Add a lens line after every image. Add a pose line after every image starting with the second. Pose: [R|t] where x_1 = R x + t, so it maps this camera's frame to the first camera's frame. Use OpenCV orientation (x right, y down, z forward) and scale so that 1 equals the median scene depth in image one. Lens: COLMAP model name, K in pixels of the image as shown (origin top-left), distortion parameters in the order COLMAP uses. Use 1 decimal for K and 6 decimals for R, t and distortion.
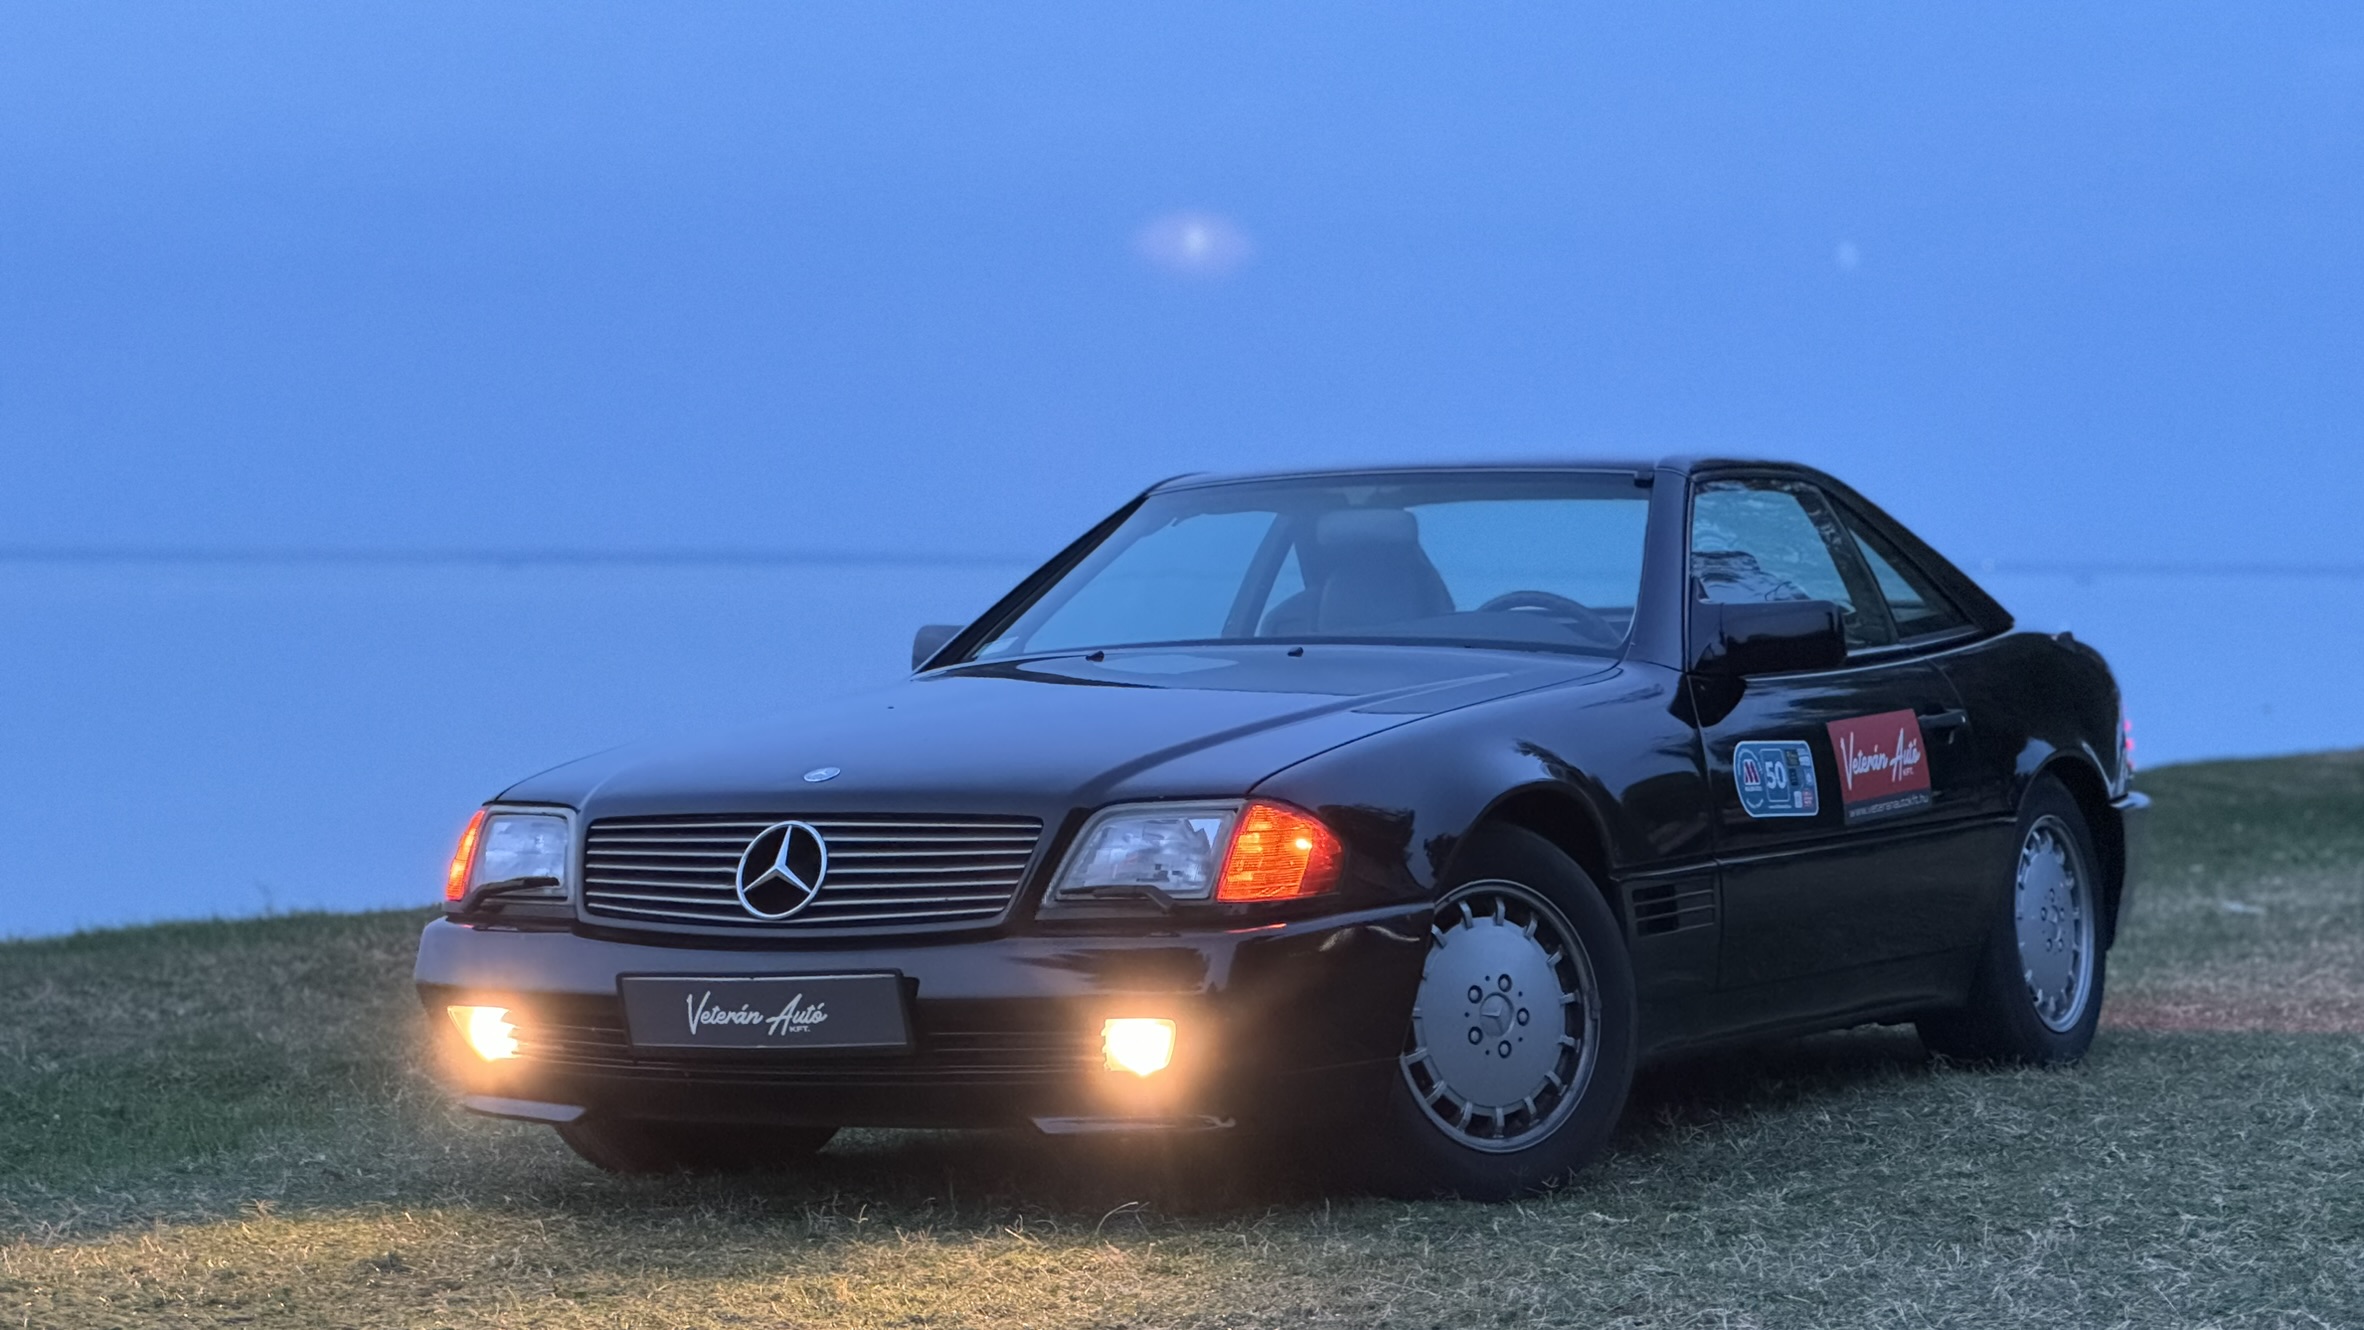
lens RADIAL K [[5340.4, 0, 1152.2], [0, 5340.4, 717.9], [0, 0, 1]] dist [0.142674, 0.000000]
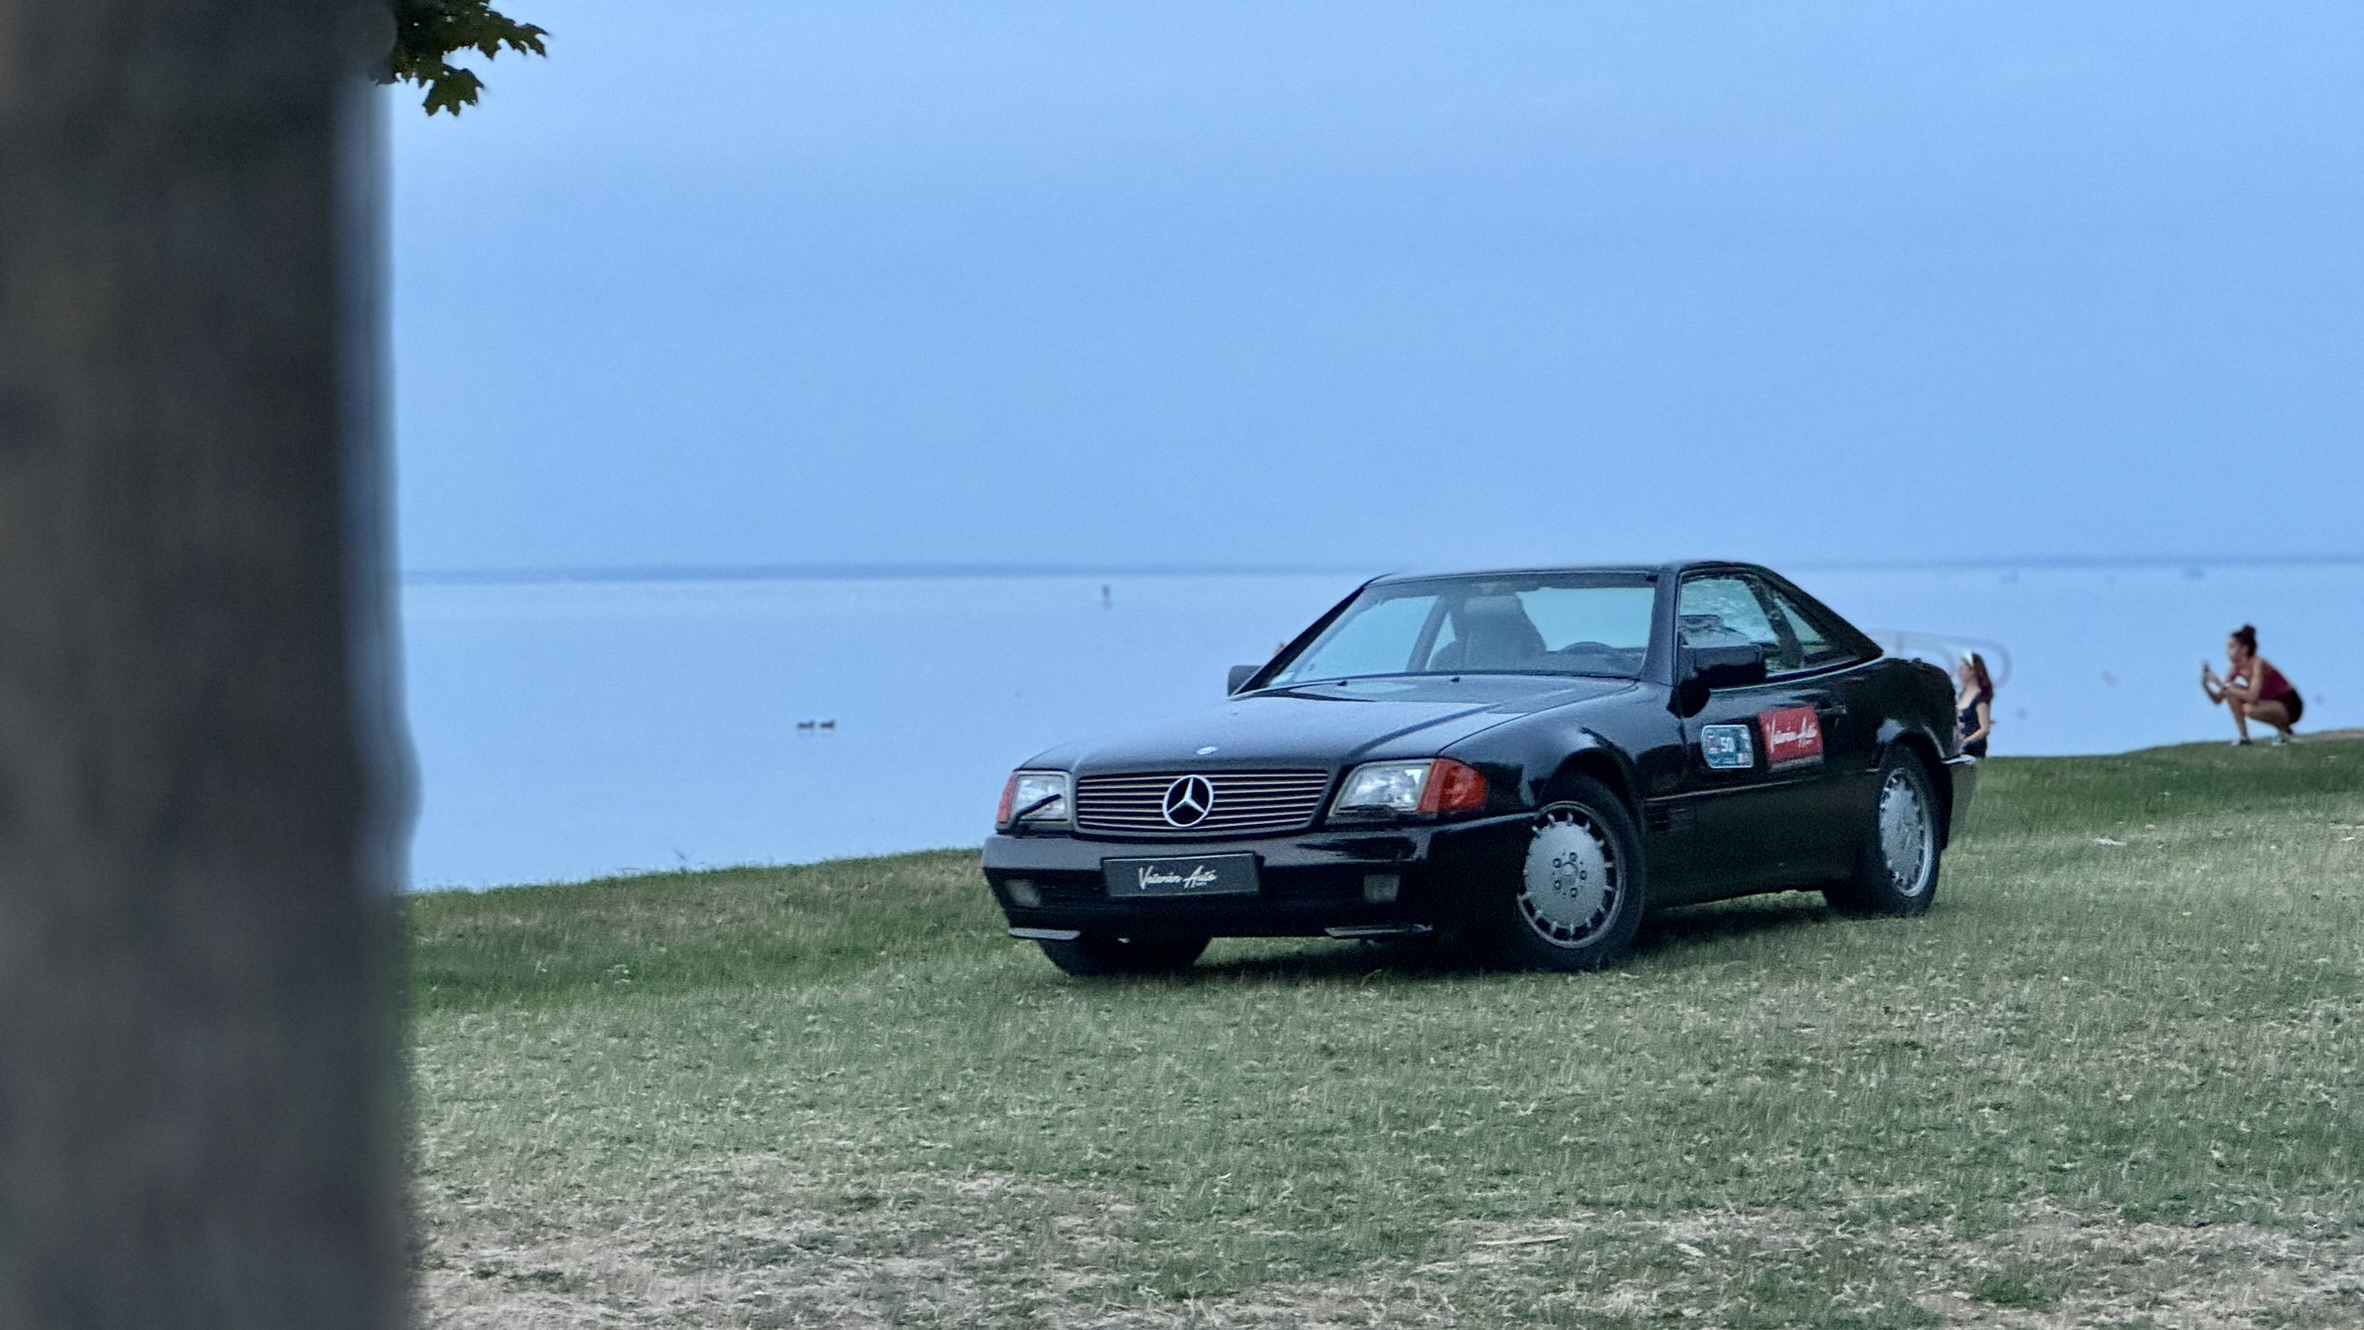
lens RADIAL K [[5342.8, 0, 1258.7], [0, 5342.8, 663.2], [0, 0, 1]] dist [0.239766, 0.000000]
pose [[0.999872, -0.015999, -0.000524, -0.041546], [0.015992, 0.999805, -0.011554, 0.001945], [0.000709, 0.011544, 0.999933, -0.864923]]
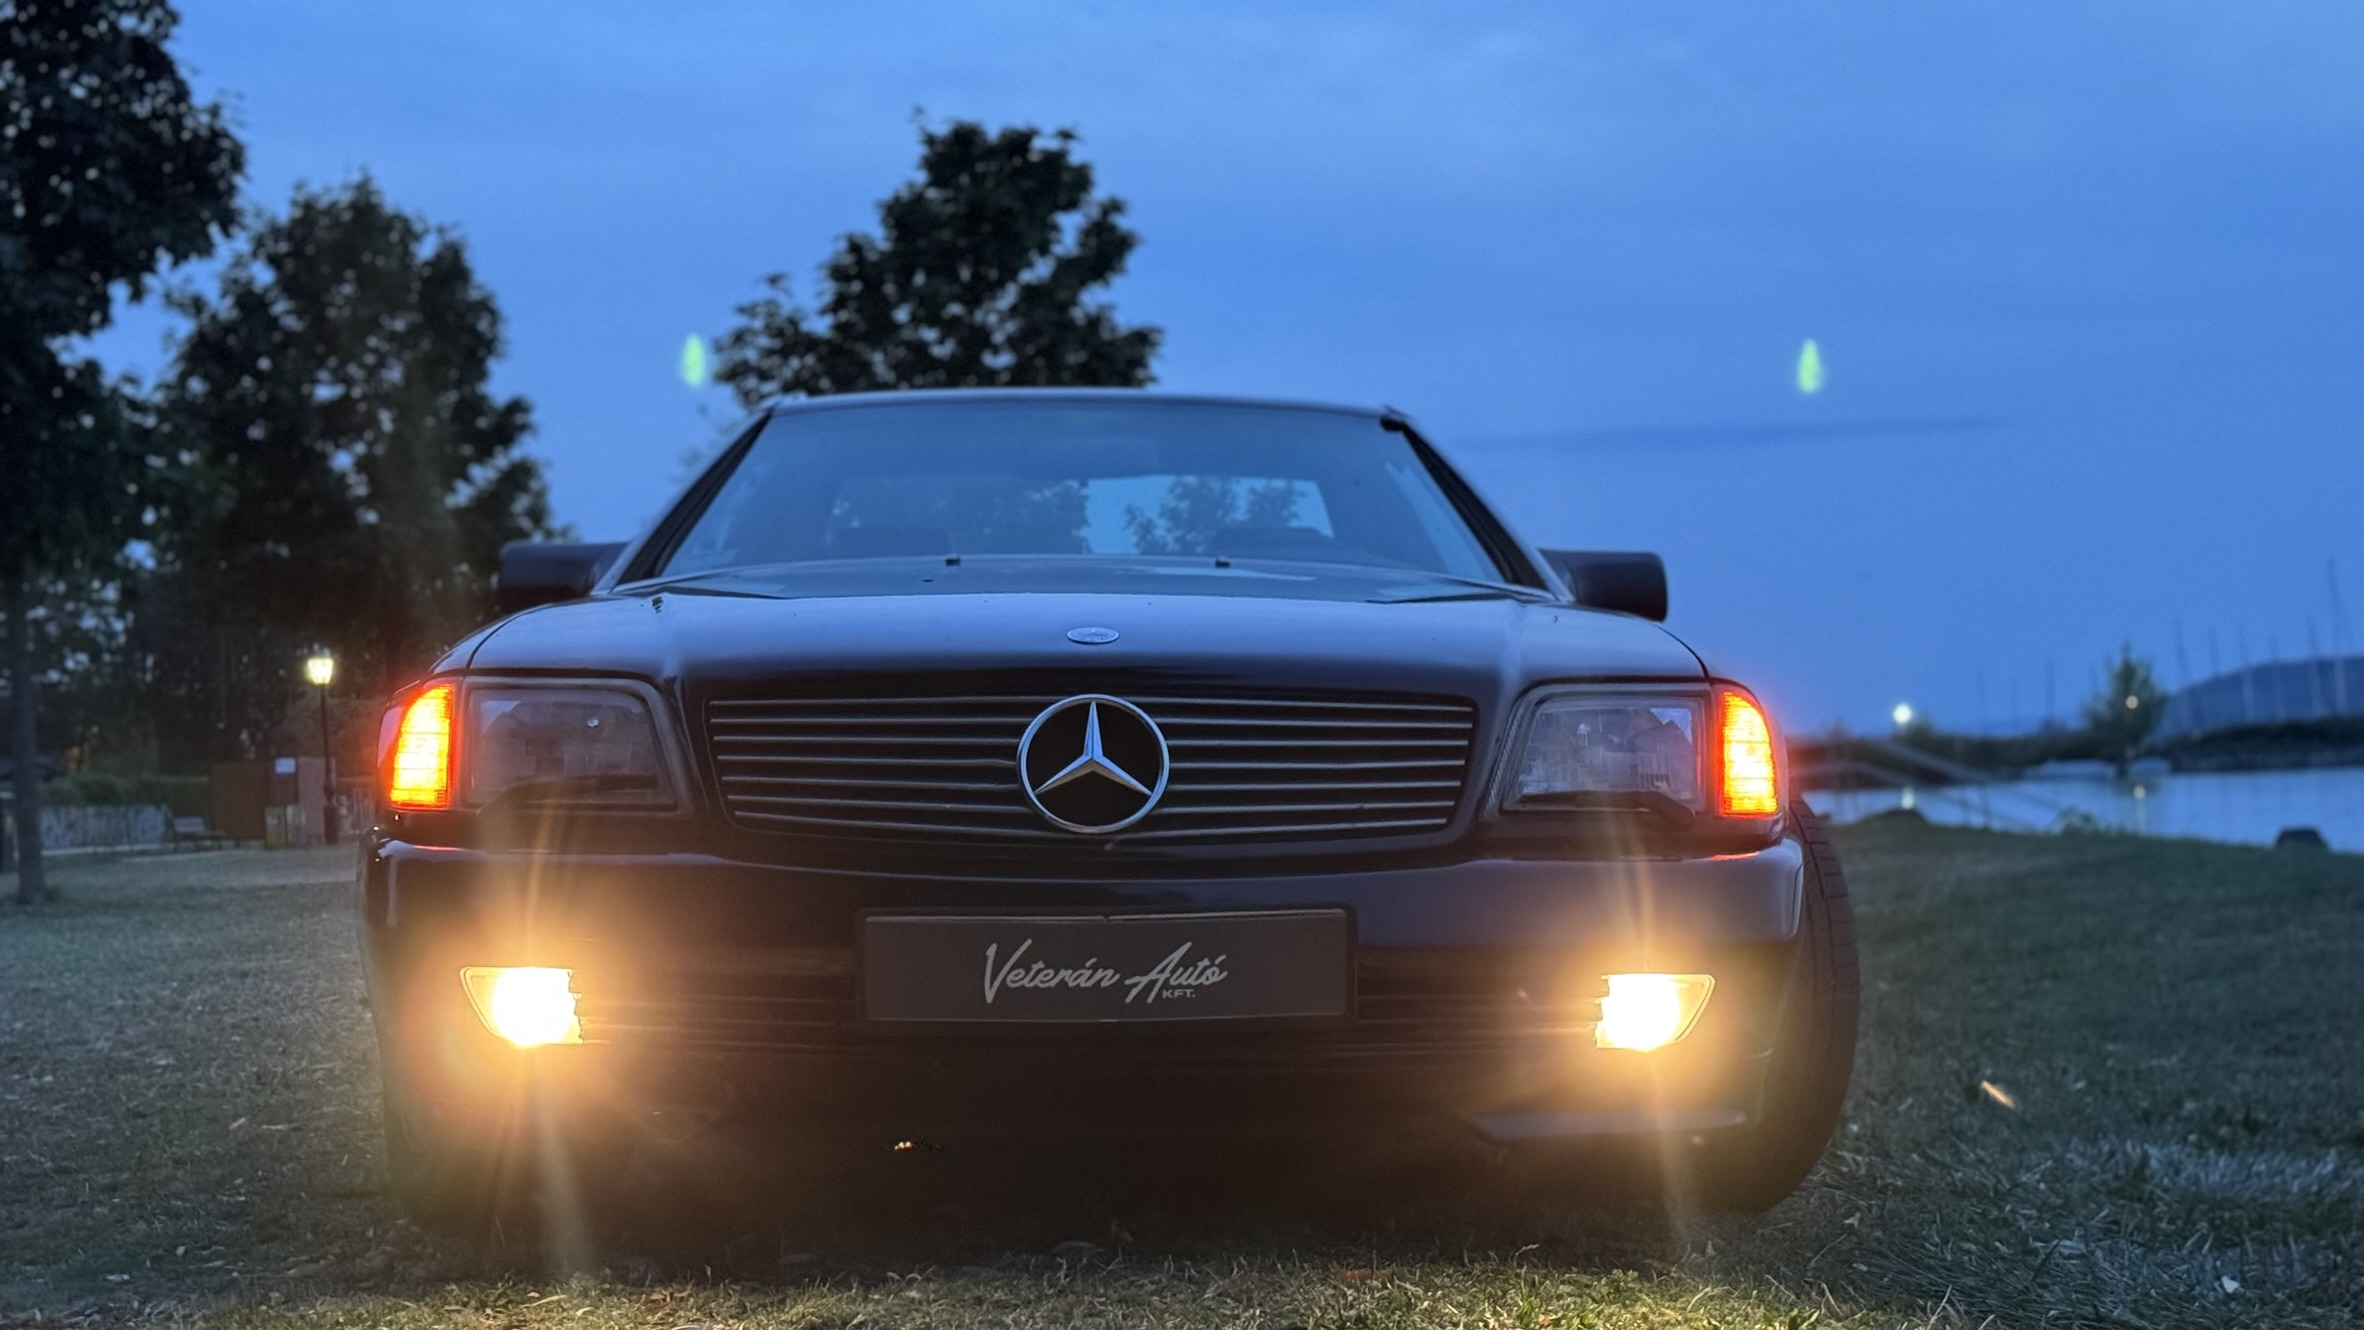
lens RADIAL K [[3080.7, 0, 1176.6], [0, 3080.7, 662.9], [0, 0, 1]] dist [-0.110985, 0.000000]
pose [[0.851351, 0.049221, 0.522283, -0.262179], [-0.018975, 0.997826, -0.063108, 0.039378], [-0.524254, 0.043817, 0.850434, 0.637754]]
